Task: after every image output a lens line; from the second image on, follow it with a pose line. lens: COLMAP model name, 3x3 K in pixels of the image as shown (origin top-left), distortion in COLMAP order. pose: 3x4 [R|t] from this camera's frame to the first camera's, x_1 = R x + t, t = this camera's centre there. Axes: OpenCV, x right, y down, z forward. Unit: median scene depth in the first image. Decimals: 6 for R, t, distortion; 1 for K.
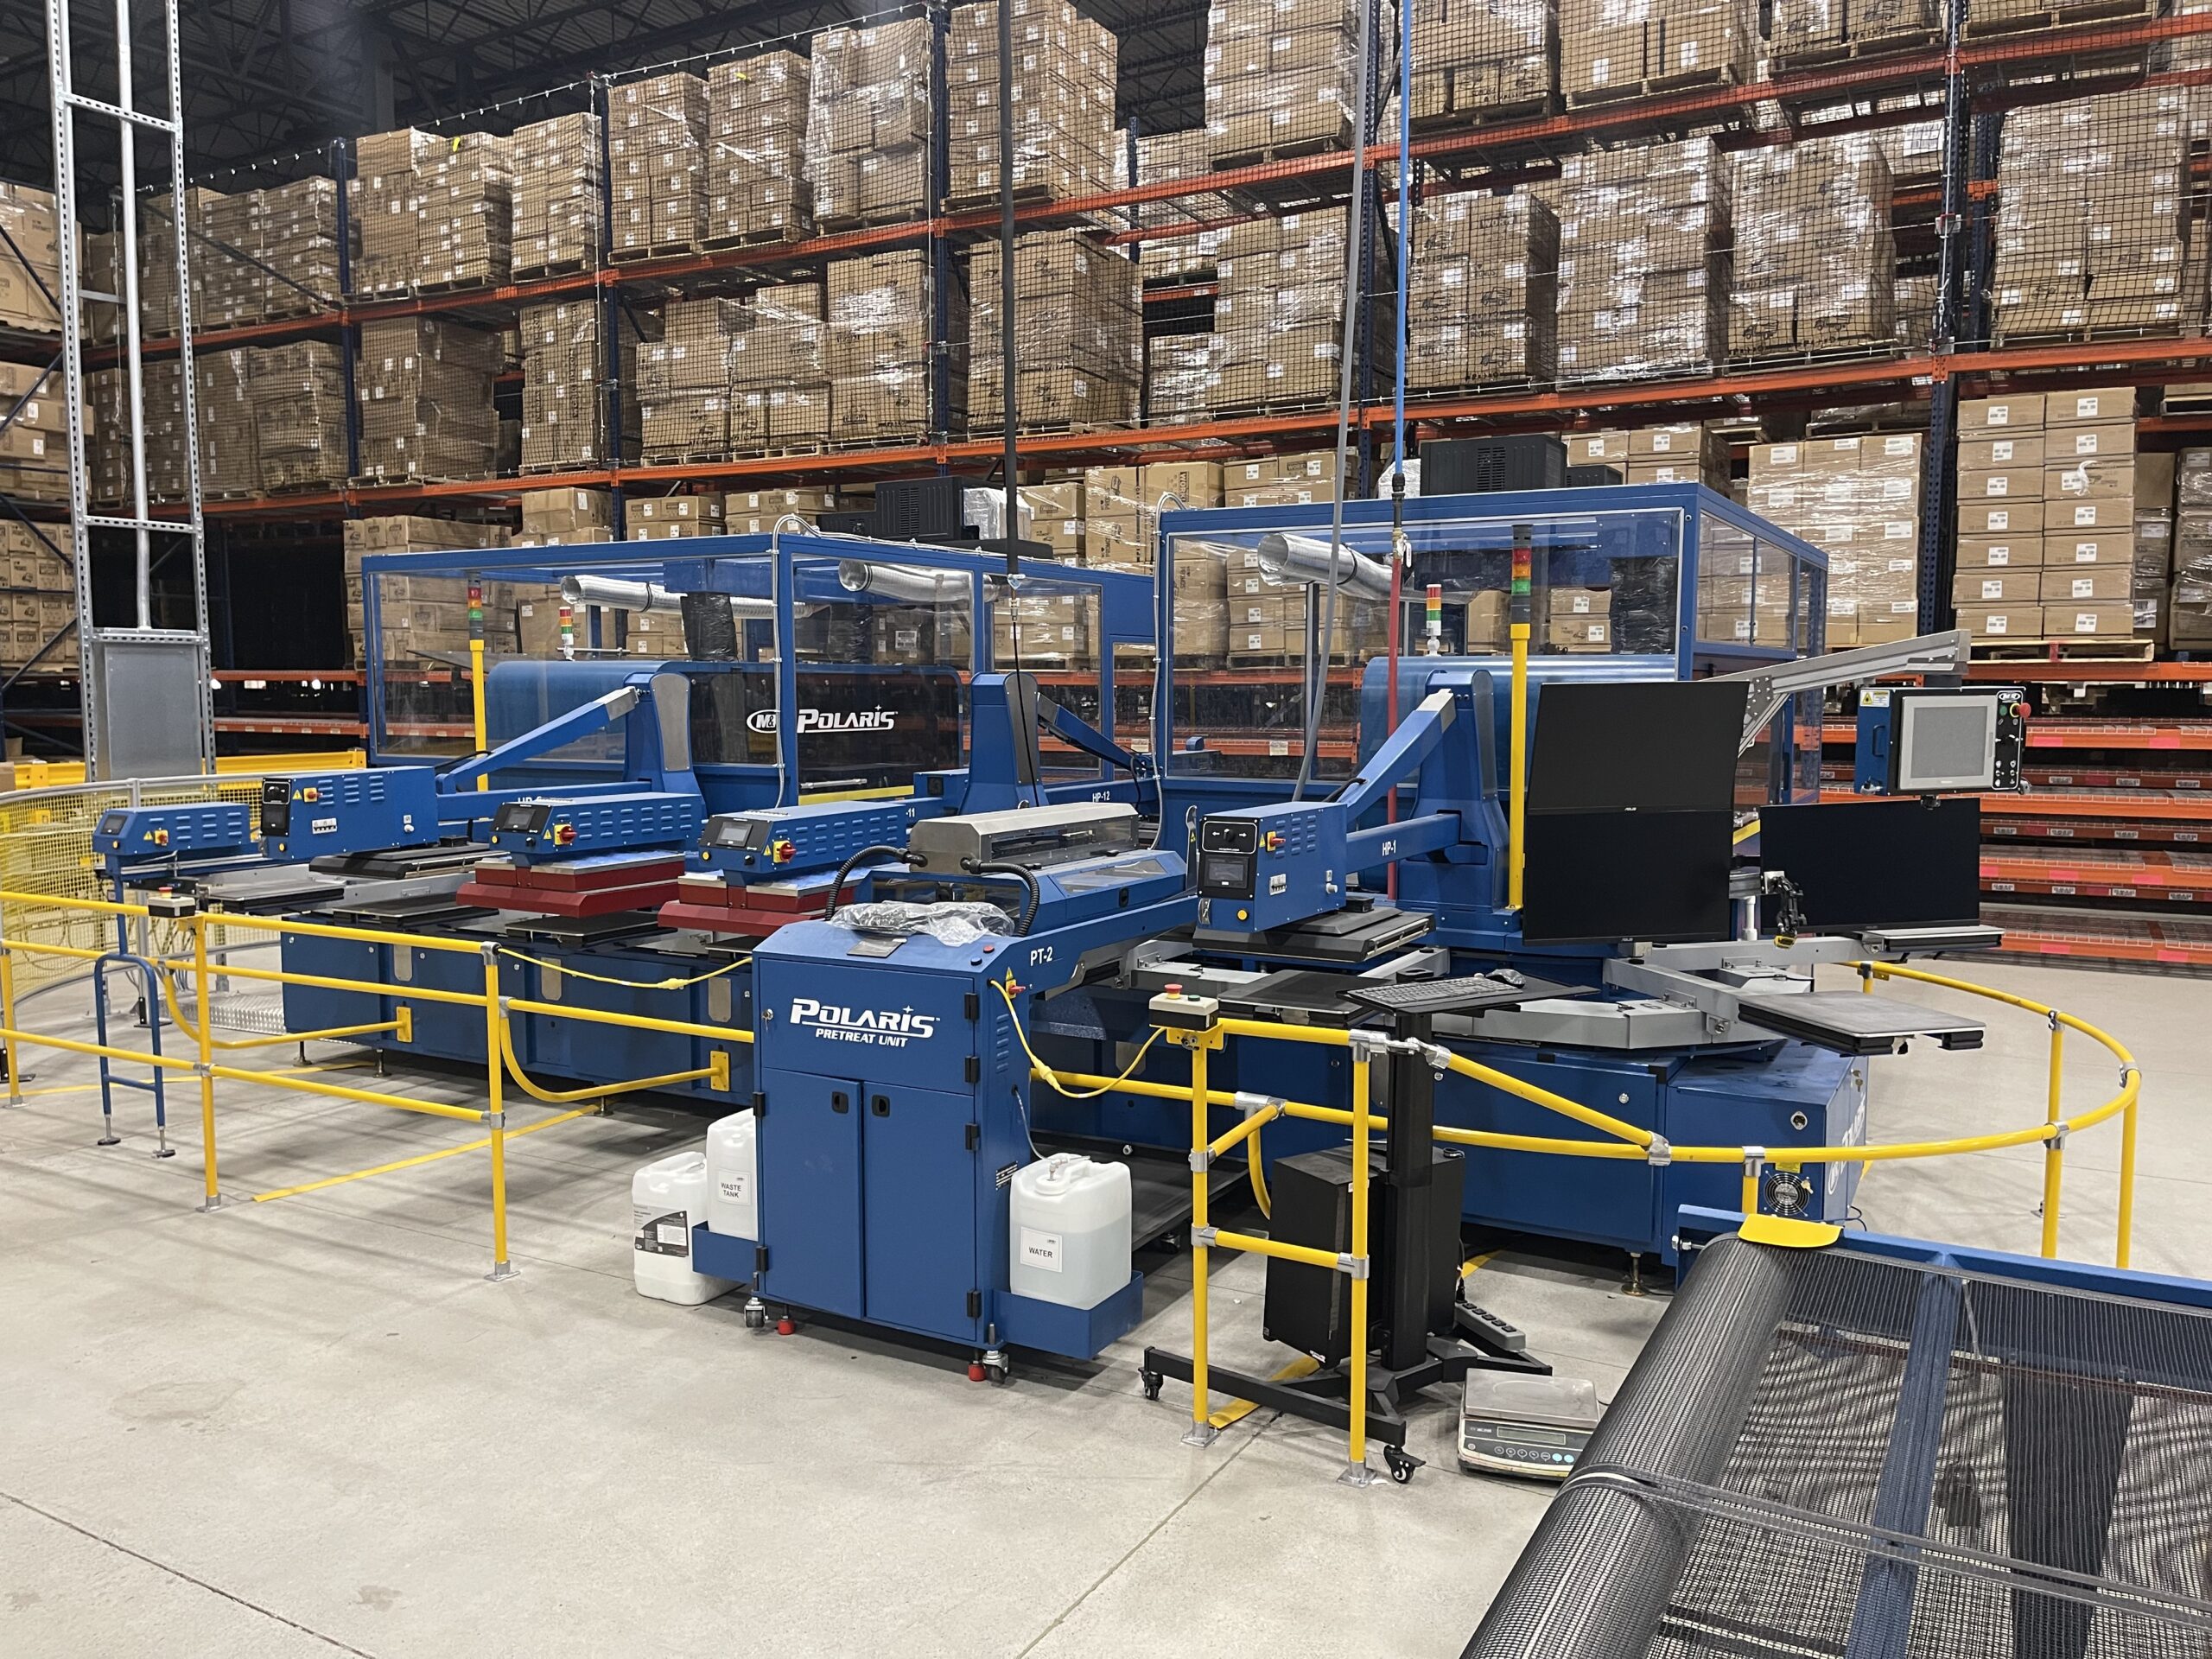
lens RADIAL K [[1665.5, 0, 1106.0], [0, 1665.5, 829.5], [0, 0, 1]] dist [0.108511, -0.147842]
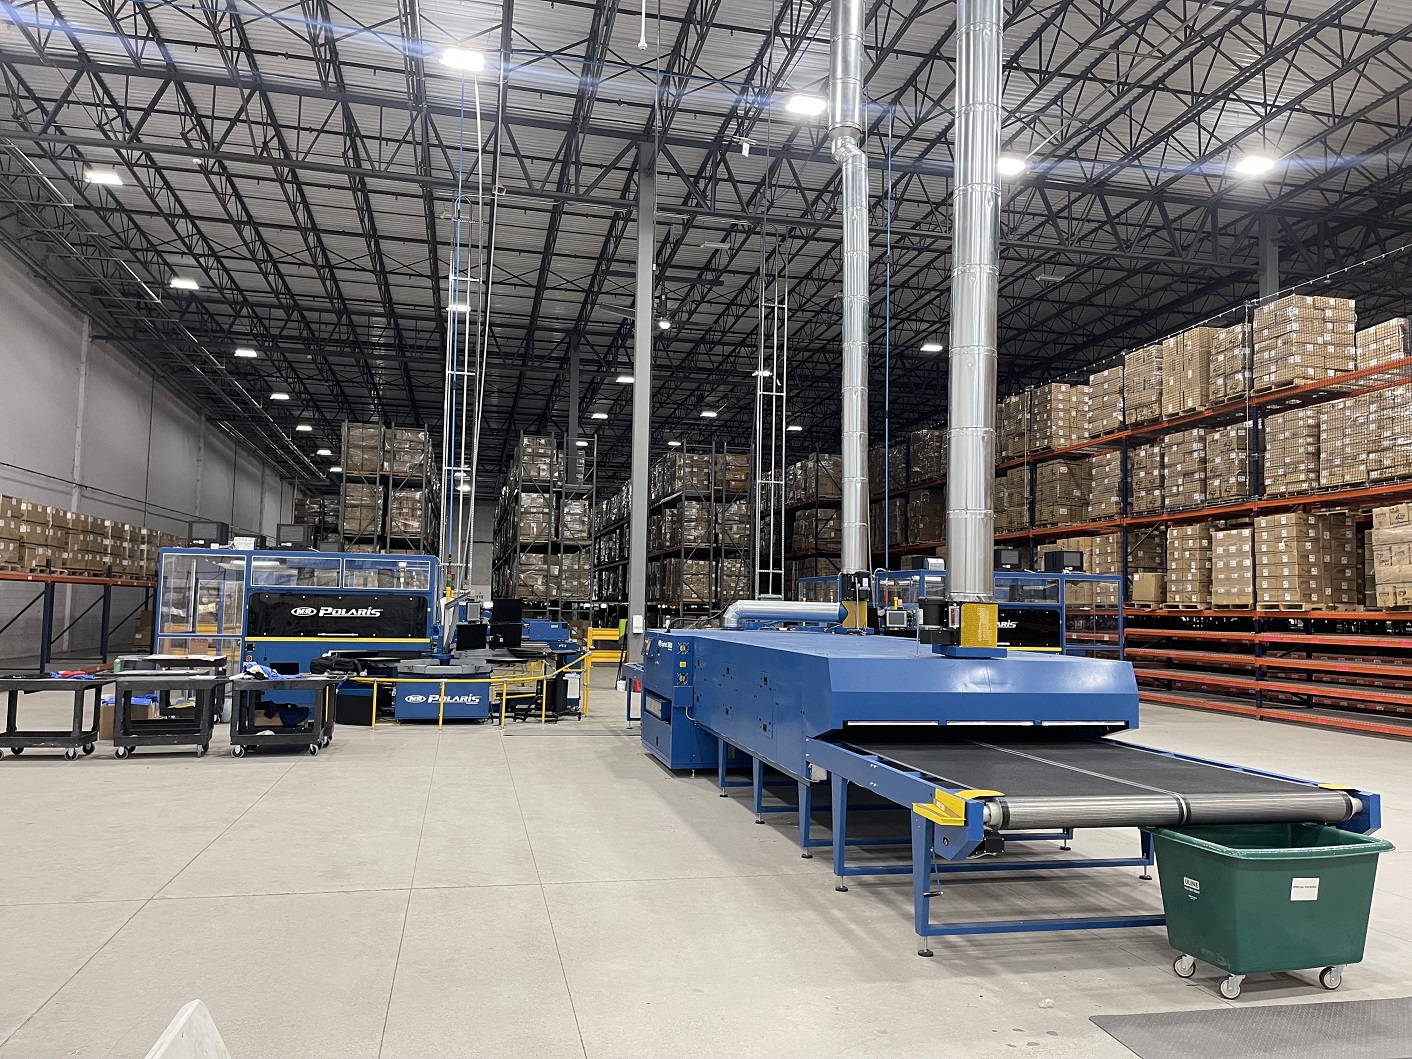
lens RADIAL K [[1063.1, 0, 706.0], [0, 1063.1, 529.5], [0, 0, 1]] dist [0.108511, -0.147842]
pose [[0.665333, -0.041232, -0.745407, 1.138392], [-0.082506, 0.988296, -0.128310, 0.067769], [0.741974, 0.146870, 0.654144, -0.788828]]
